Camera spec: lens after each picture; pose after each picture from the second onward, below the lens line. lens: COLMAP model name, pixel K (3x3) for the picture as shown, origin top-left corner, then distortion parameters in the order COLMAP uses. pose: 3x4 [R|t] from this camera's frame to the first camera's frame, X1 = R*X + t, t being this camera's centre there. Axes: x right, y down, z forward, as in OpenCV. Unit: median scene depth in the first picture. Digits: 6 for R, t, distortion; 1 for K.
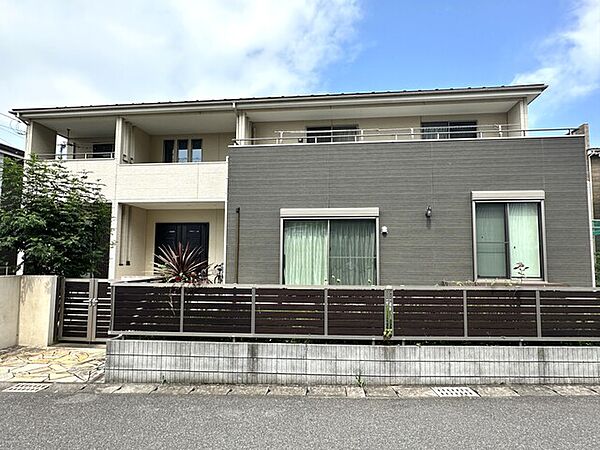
lens RADIAL K [[384.9, 0, 300.4], [0, 384.9, 239.4], [0, 0, 1]] dist [-0.001668, -0.000691]
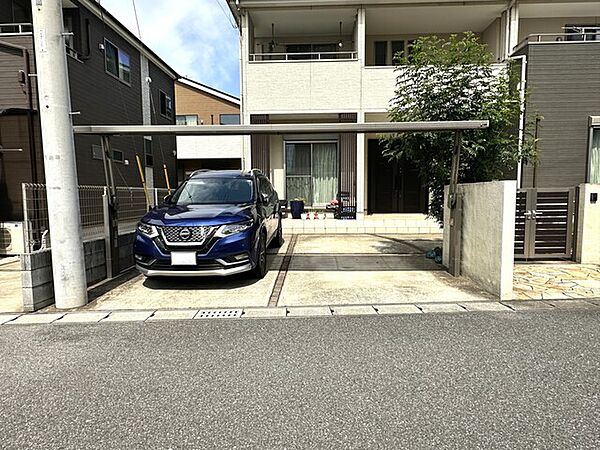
lens RADIAL K [[386.3, 0, 300.0], [0, 386.3, 225.0], [0, 0, 1]] dist [-0.000590, -0.000616]
pose [[0.997327, -0.013784, 0.071753, -0.677061], [0.002577, 0.988069, 0.153991, 0.026316], [-0.073020, -0.153394, 0.985464, 0.086320]]
